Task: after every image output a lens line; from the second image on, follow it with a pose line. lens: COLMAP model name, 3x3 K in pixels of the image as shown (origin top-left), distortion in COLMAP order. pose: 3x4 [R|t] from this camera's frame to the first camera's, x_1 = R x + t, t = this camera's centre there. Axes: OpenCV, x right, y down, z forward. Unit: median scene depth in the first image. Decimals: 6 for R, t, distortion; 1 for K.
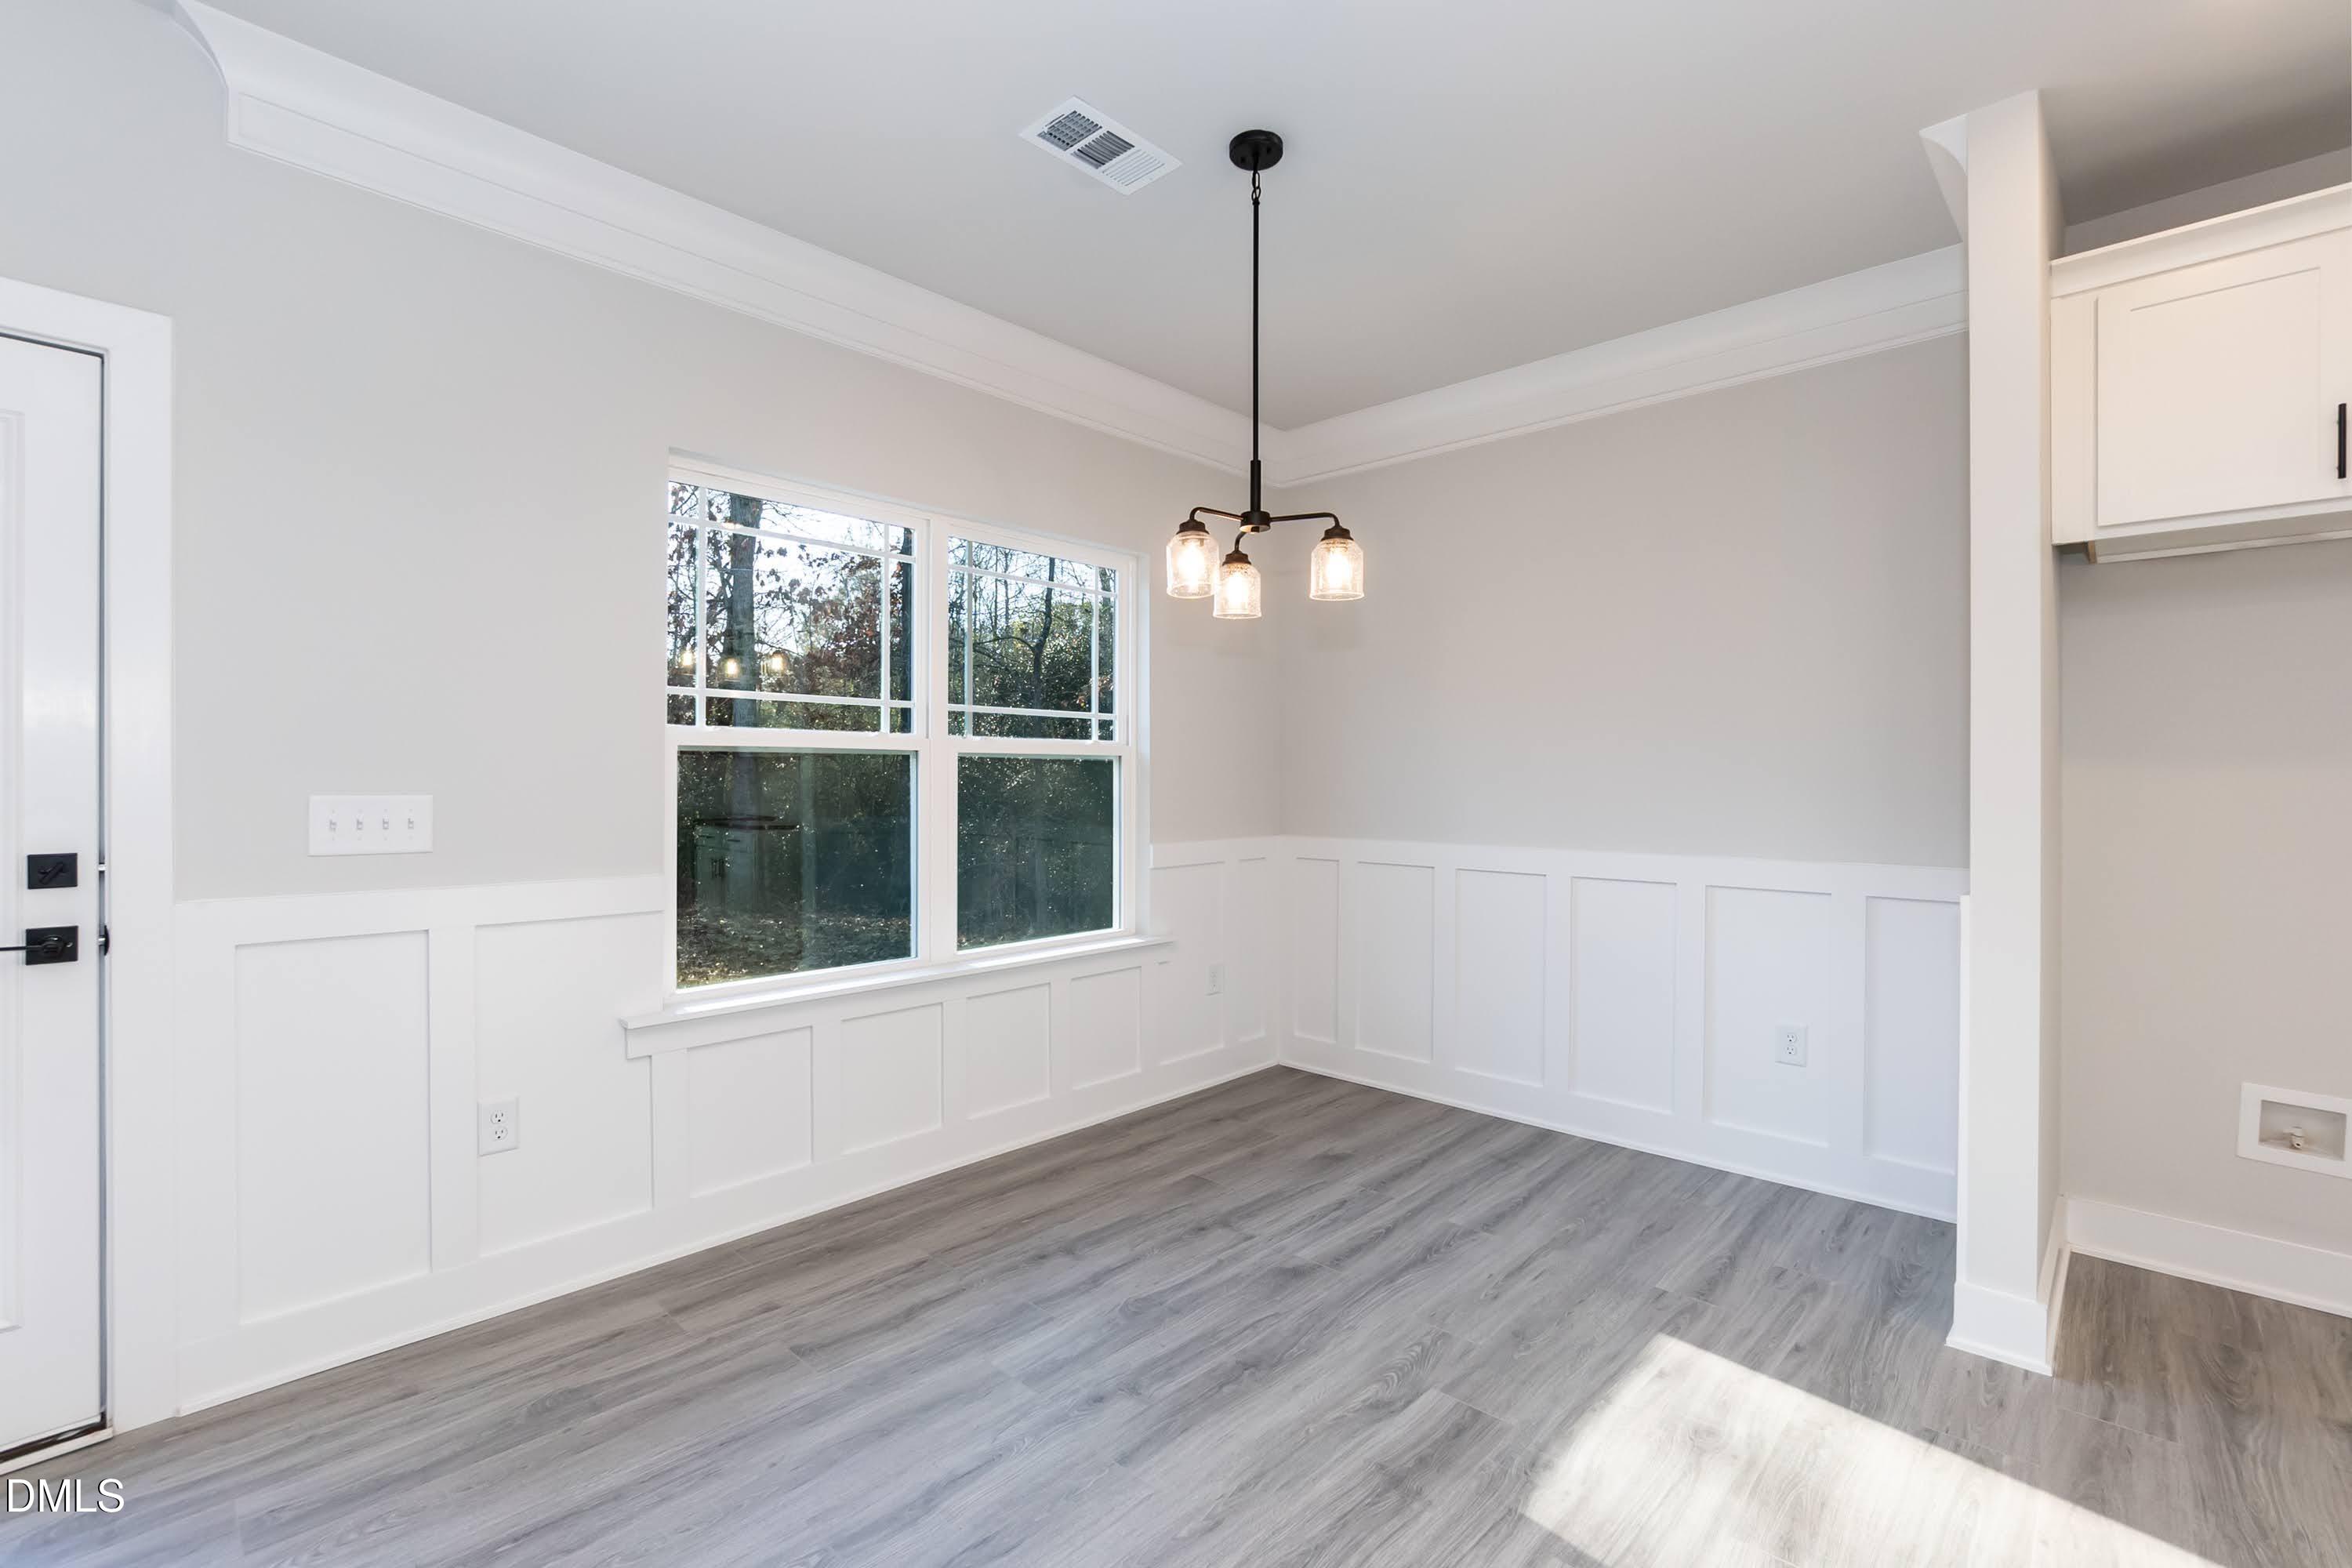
lens RADIAL K [[1051.9, 0, 1180.4], [0, 1051.9, 773.9], [0, 0, 1]] dist [-0.015329, 0.004102]
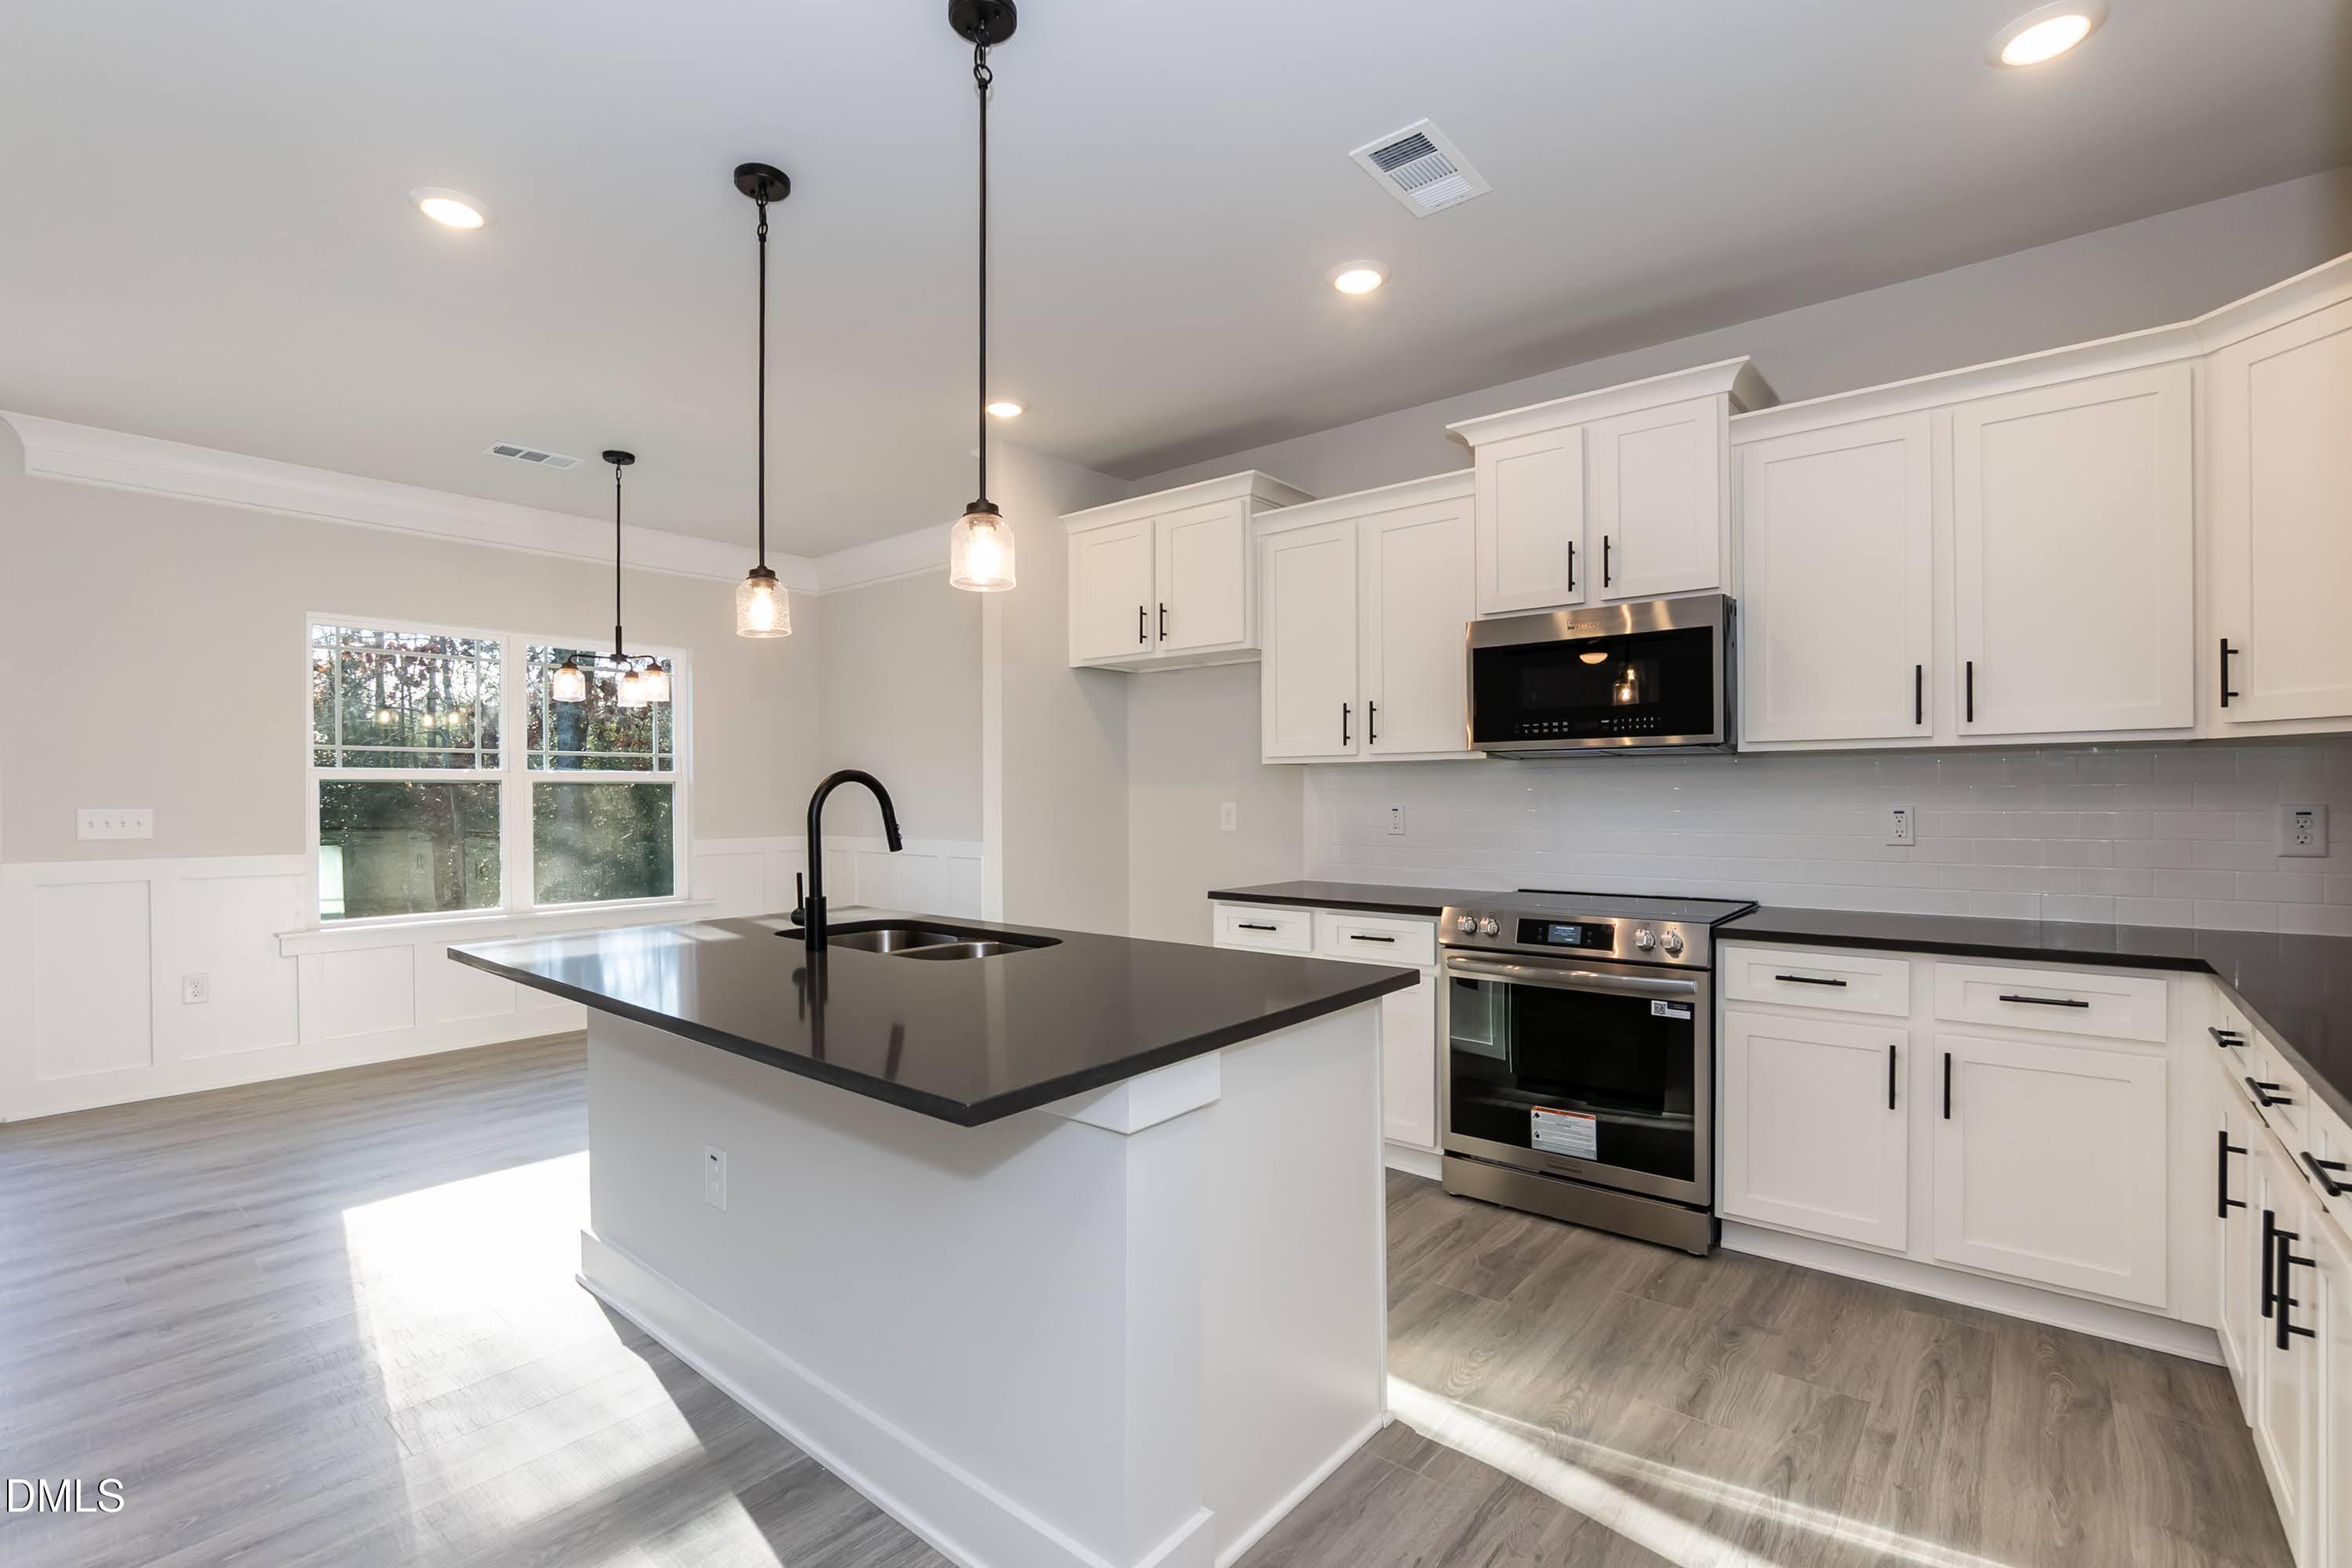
lens RADIAL K [[1051.9, 0, 1157.0], [0, 1051.9, 801.5], [0, 0, 1]] dist [-0.015329, 0.004102]
pose [[0.997932, -0.005844, 0.064011, 0.625926], [0.005028, 0.999904, 0.012902, -0.005131], [-0.064081, -0.012553, 0.997866, -0.634460]]
